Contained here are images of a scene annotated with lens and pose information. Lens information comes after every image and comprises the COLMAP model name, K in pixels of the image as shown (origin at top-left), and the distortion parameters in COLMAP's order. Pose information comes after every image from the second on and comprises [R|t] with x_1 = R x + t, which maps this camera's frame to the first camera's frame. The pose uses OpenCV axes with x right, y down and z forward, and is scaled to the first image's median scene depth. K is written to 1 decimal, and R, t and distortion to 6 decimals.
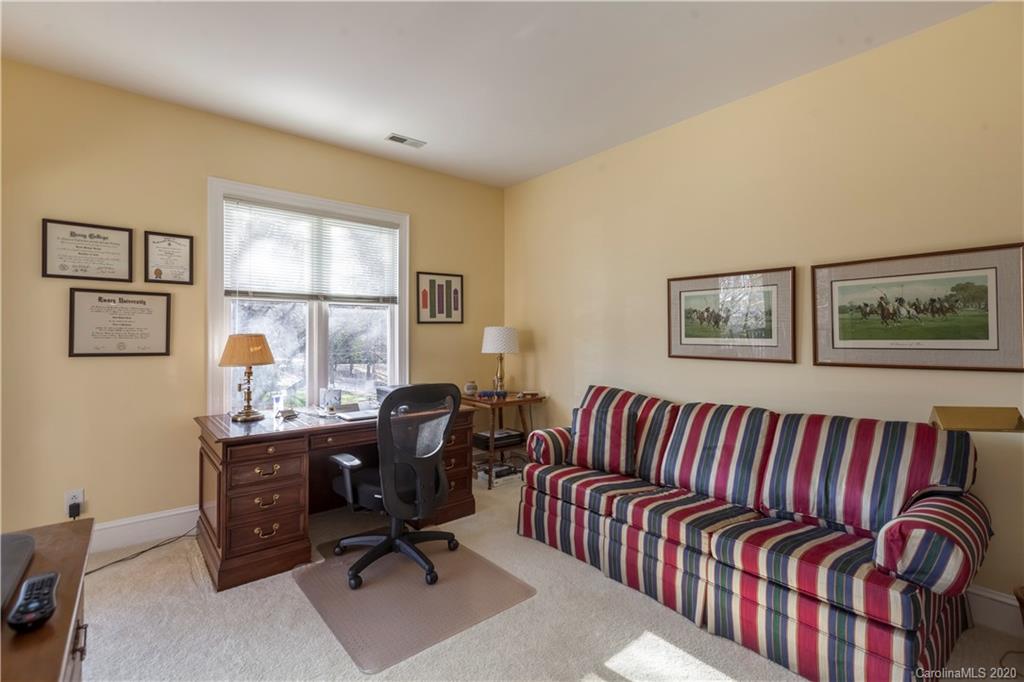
lens RADIAL K [[471.7, 0, 495.9], [0, 471.7, 324.6], [0, 0, 1]] dist [-0.000276, -0.000384]
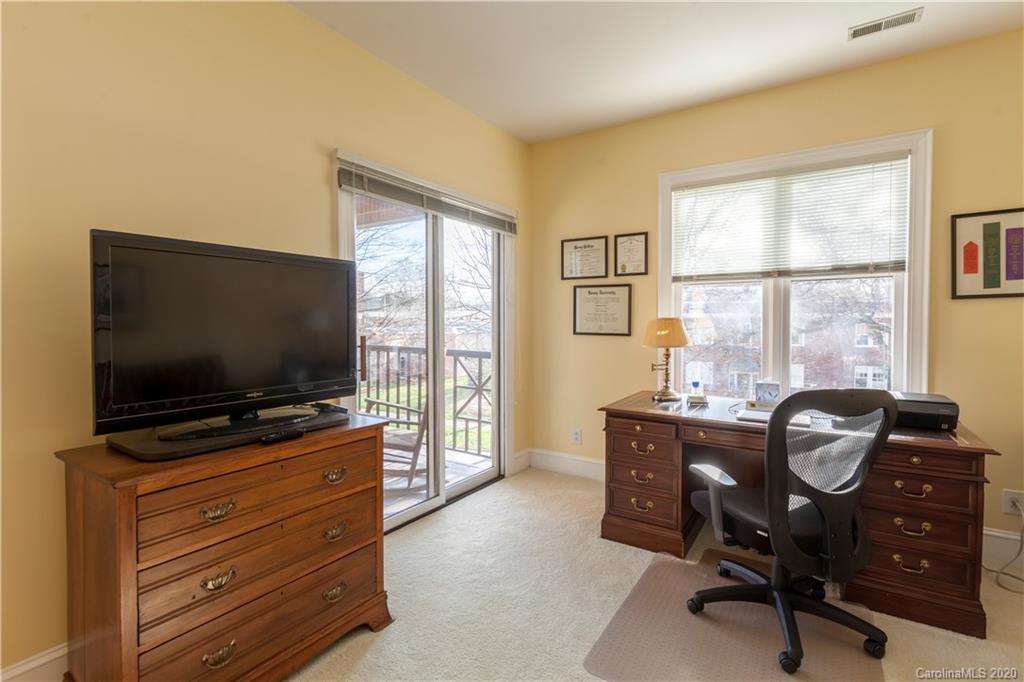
lens RADIAL K [[471.7, 0, 495.9], [0, 471.7, 324.6], [0, 0, 1]] dist [-0.000276, -0.000384]
pose [[0.278641, 0.002300, -0.960392, 0.363460], [0.017662, 0.999816, 0.007519, 0.021869], [0.960233, -0.019057, 0.278549, 0.348105]]
